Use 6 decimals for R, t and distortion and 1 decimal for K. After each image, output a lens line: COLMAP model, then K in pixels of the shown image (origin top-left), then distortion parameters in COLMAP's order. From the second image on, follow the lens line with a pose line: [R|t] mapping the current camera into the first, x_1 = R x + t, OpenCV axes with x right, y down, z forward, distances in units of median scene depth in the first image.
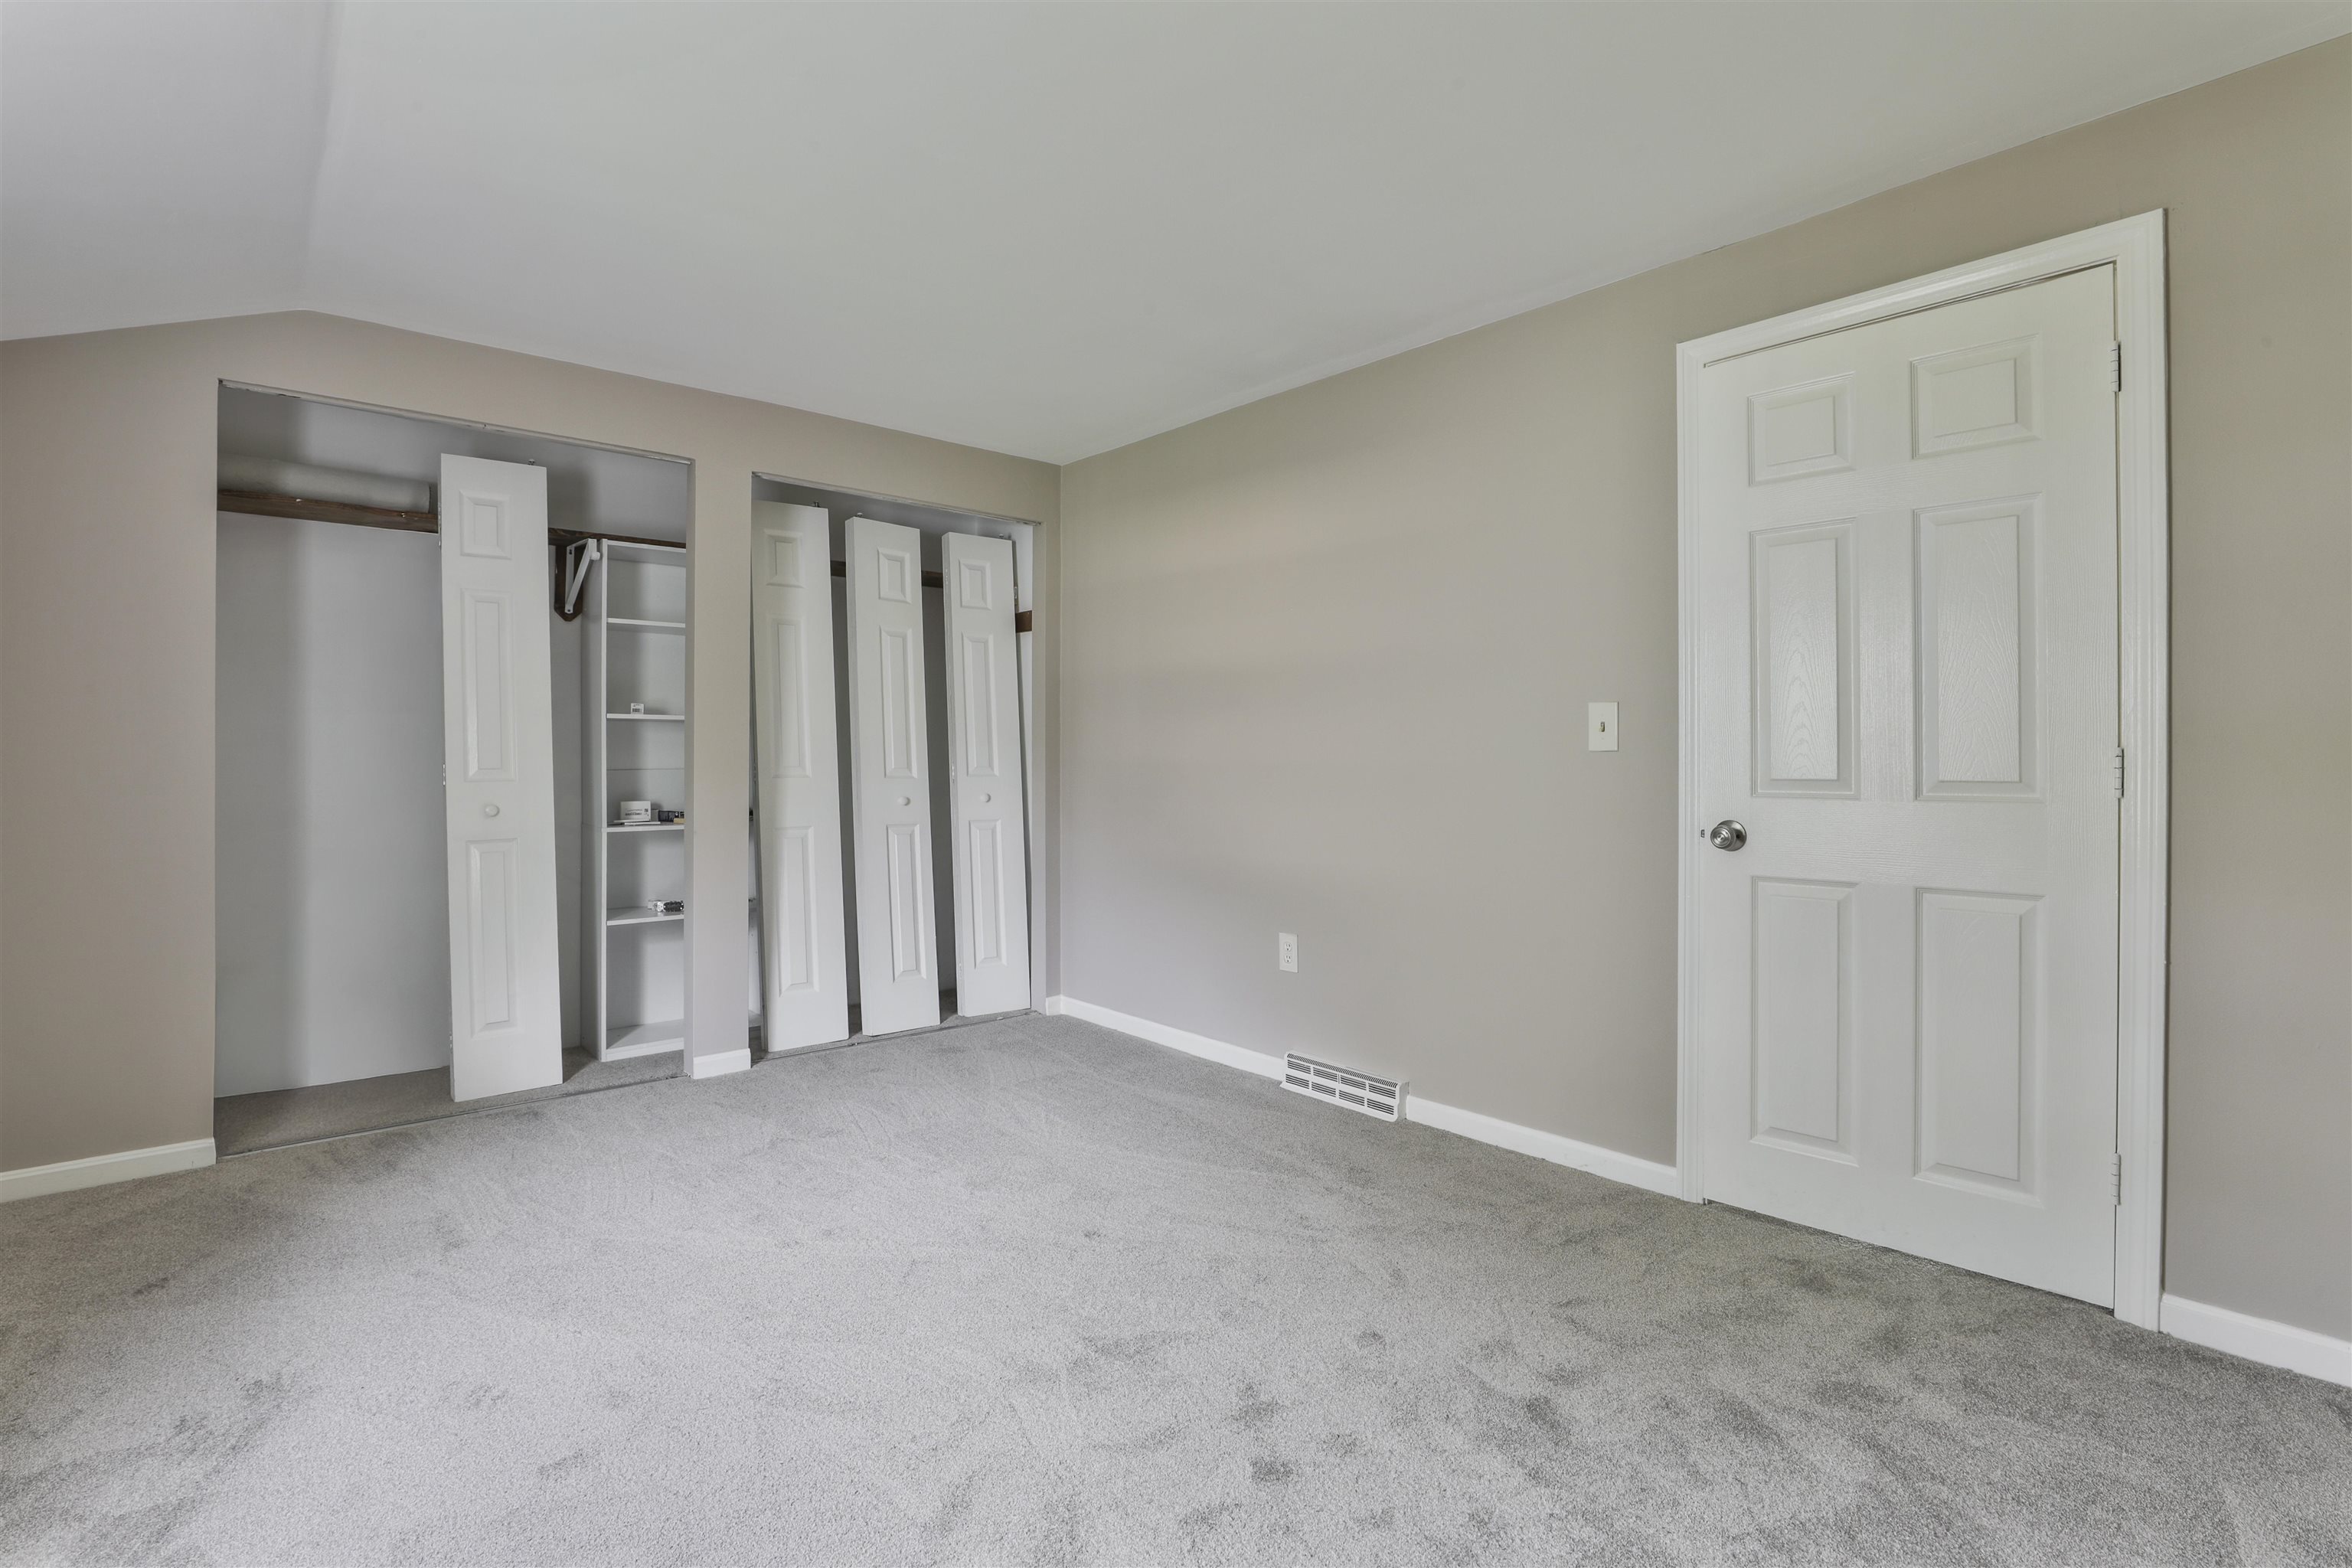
lens RADIAL K [[1114.4, 0, 1206.7], [0, 1114.4, 775.6], [0, 0, 1]] dist [-0.049633, 0.012632]
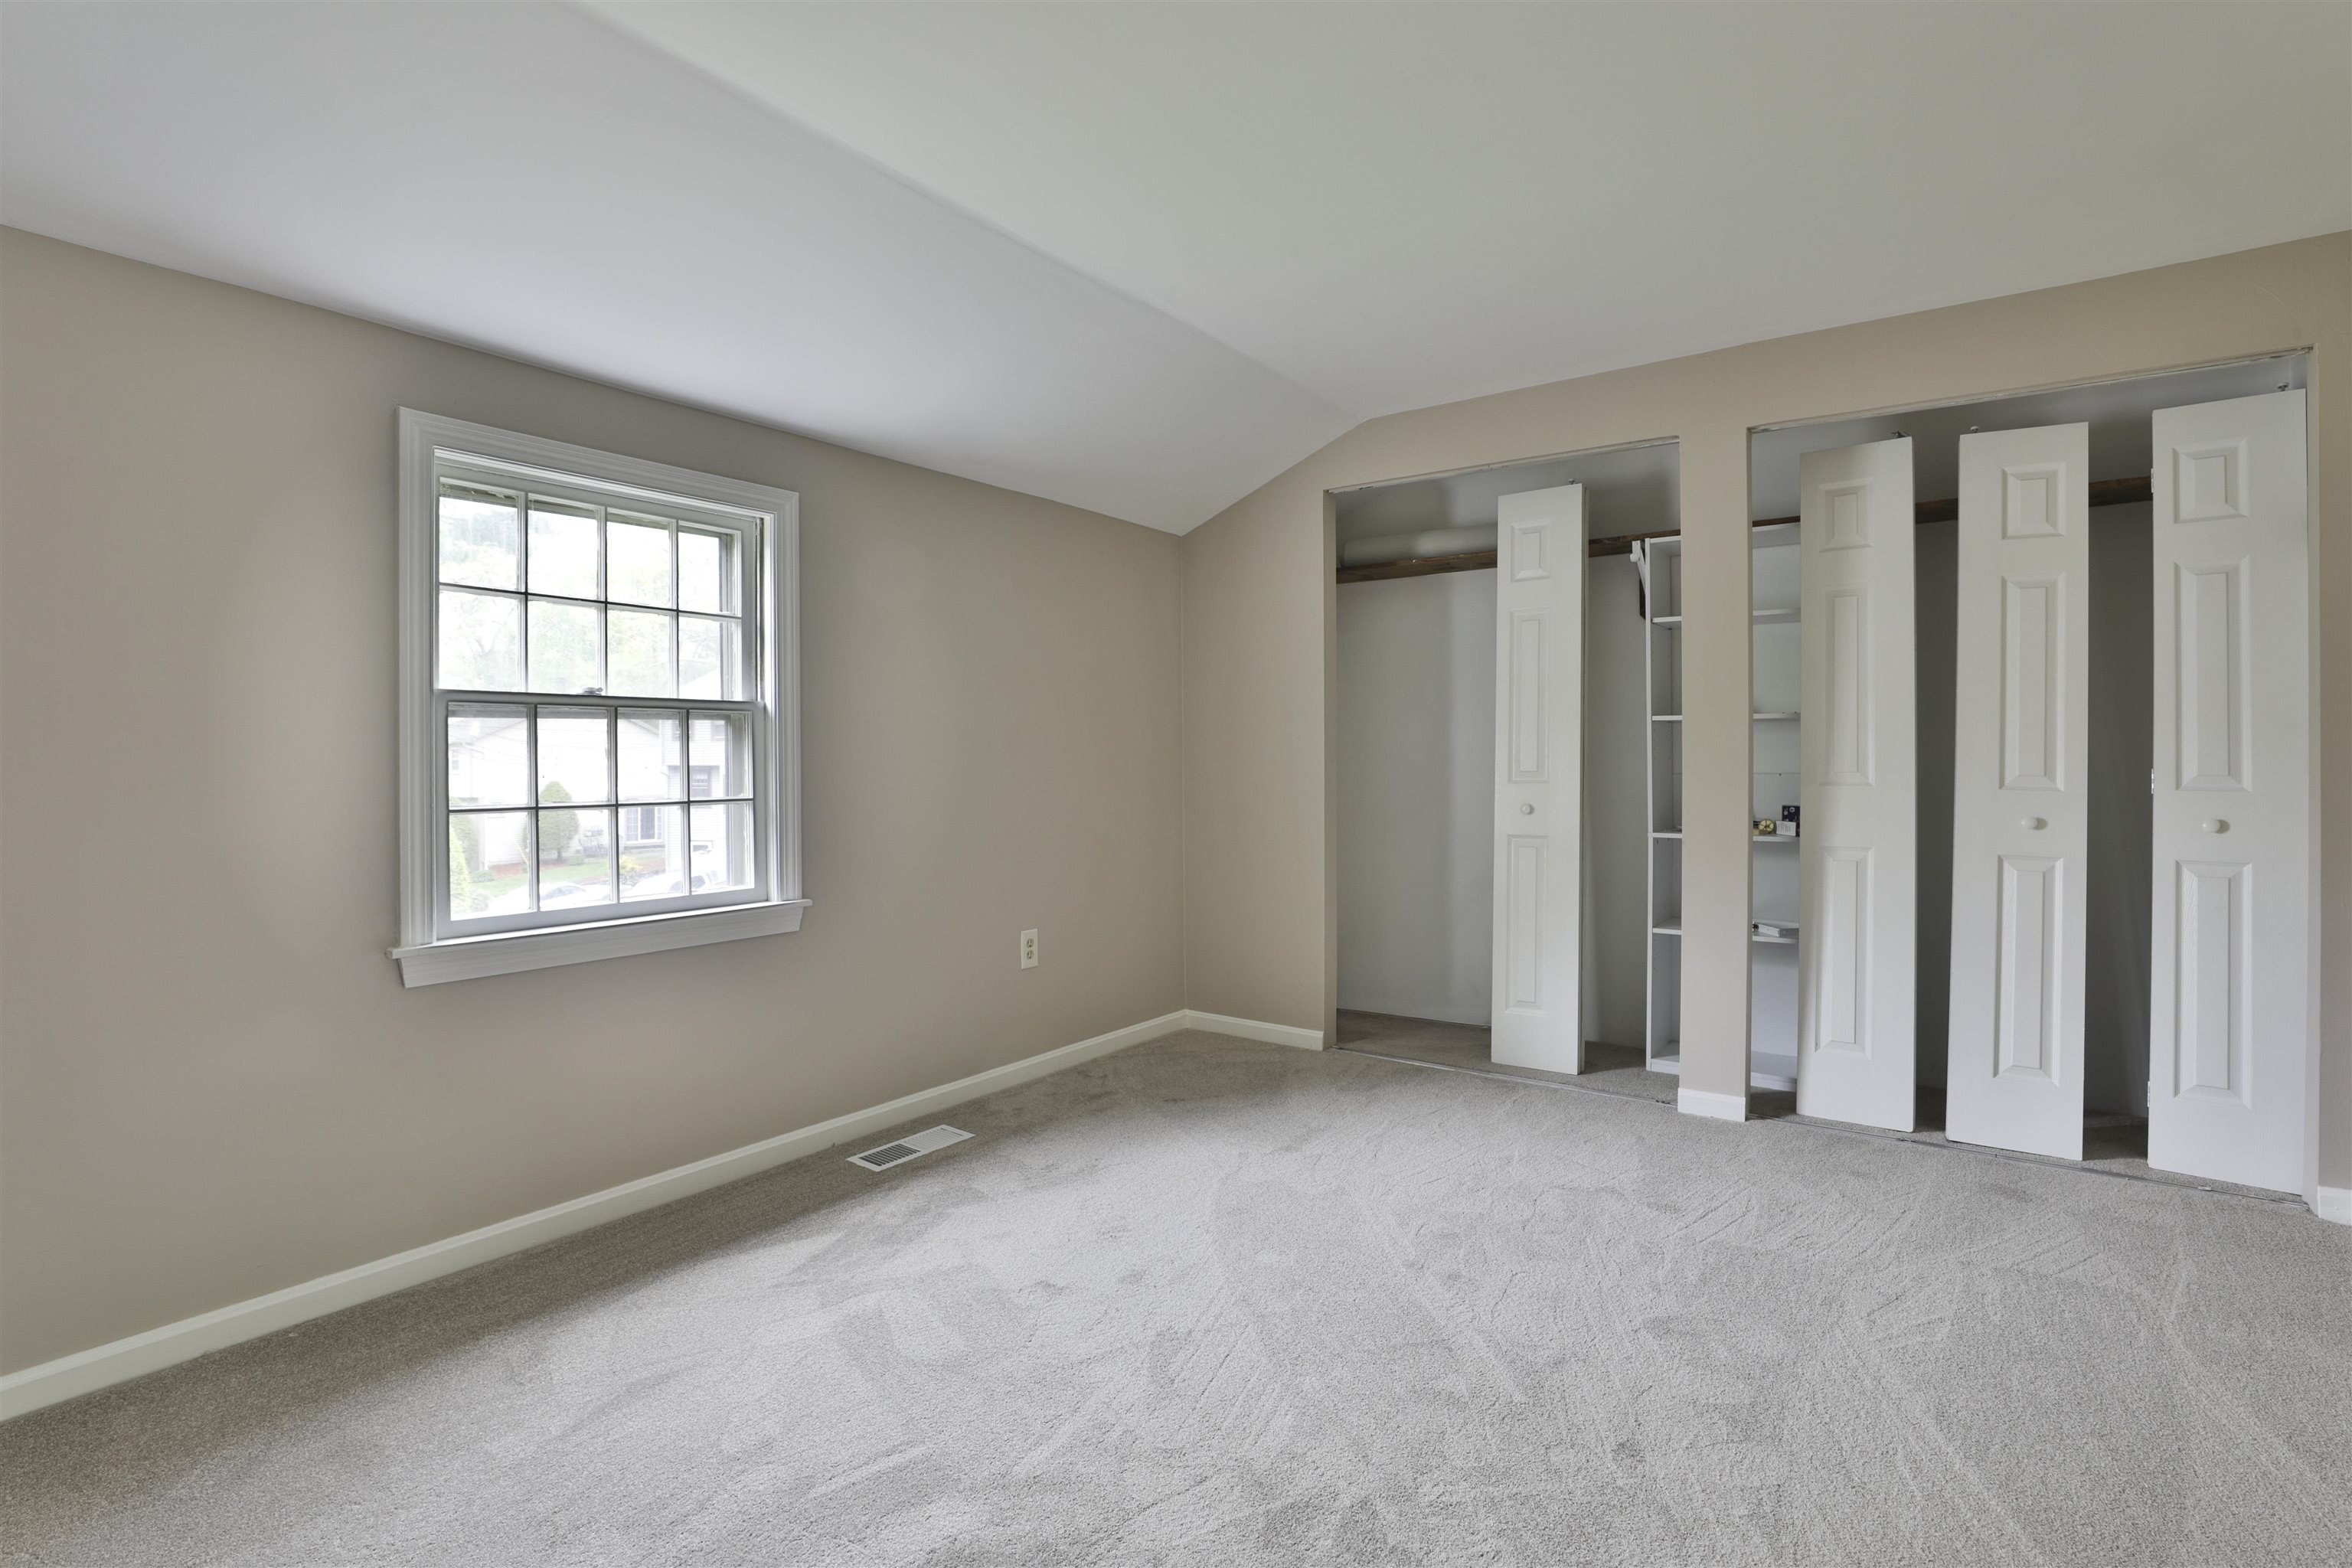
lens RADIAL K [[1113.5, 0, 1152.8], [0, 1113.5, 772.2], [0, 0, 1]] dist [-0.041518, 0.011719]
pose [[0.182562, 0.008376, -0.983159, 0.370902], [-0.014621, 0.999876, 0.005804, -0.005903], [0.983086, 0.013315, 0.182662, 0.417798]]
